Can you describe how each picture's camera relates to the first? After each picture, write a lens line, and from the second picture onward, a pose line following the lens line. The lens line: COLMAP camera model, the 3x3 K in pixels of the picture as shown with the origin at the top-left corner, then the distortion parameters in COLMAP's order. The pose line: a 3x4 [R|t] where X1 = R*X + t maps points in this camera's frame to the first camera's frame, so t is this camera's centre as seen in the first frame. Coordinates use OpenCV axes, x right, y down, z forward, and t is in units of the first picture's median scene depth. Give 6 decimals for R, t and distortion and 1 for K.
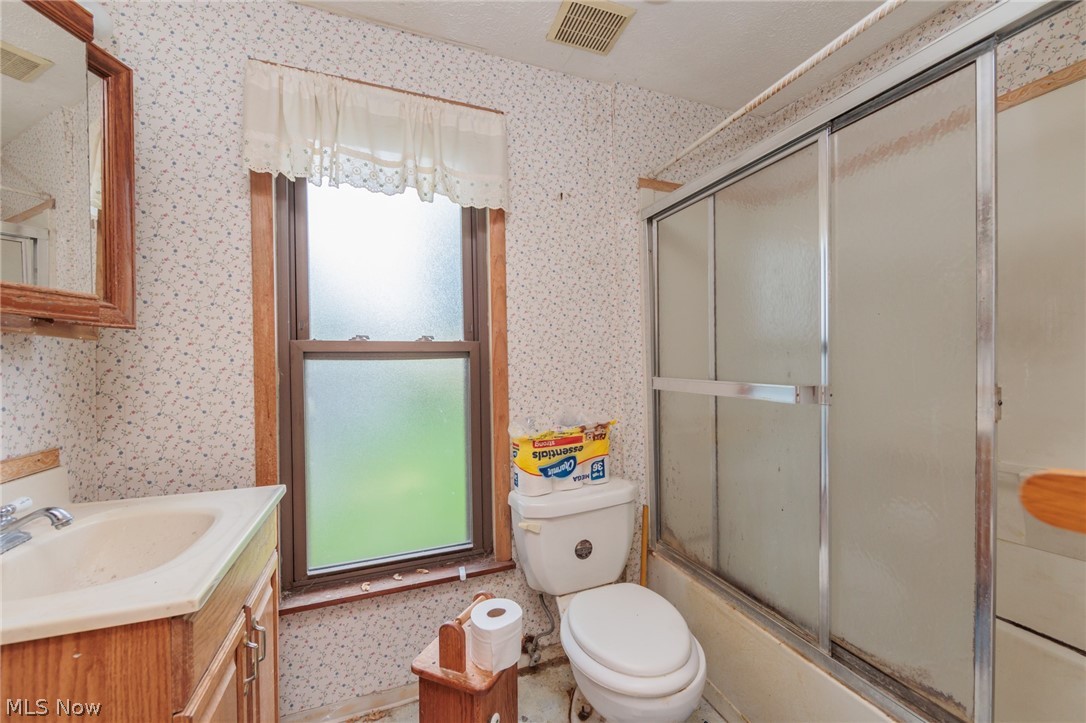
lens RADIAL K [[428.9, 0, 541.5], [0, 428.9, 365.7], [0, 0, 1]] dist [0.000944, -0.000415]
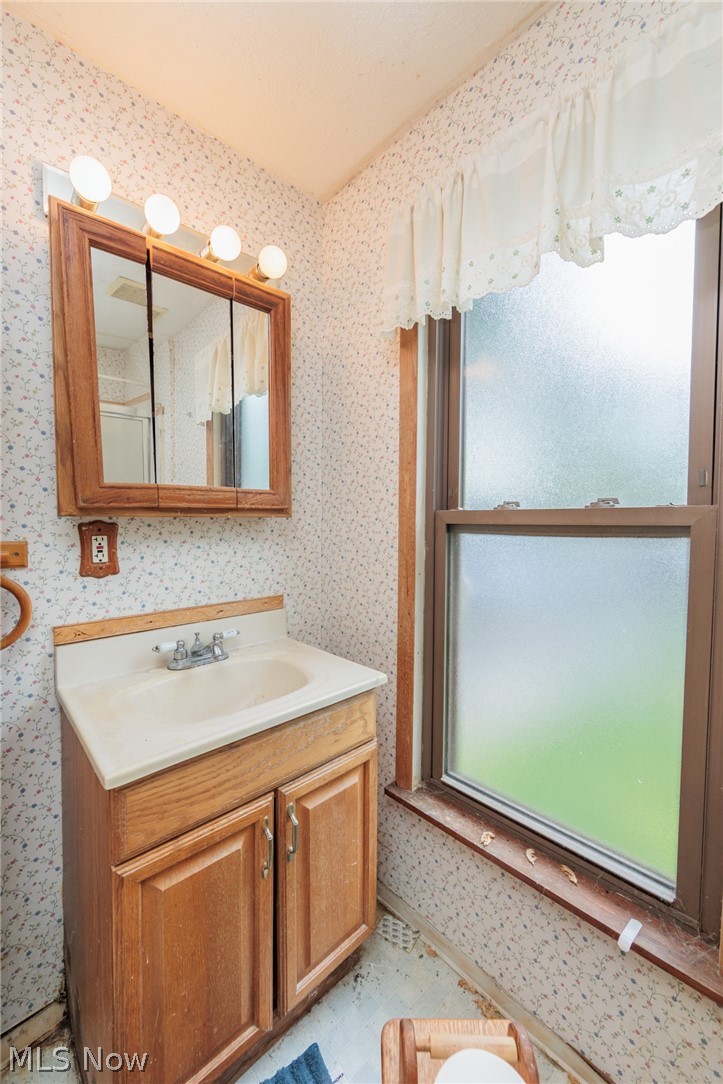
lens RADIAL K [[428.1, 0, 360.4], [0, 428.1, 538.1], [0, 0, 1]] dist [0.000944, -0.000415]
pose [[0.375502, 0.056837, -0.925077, 0.174458], [-0.002976, 0.998187, 0.060121, -0.055688], [0.926817, -0.019823, 0.374990, 0.522815]]
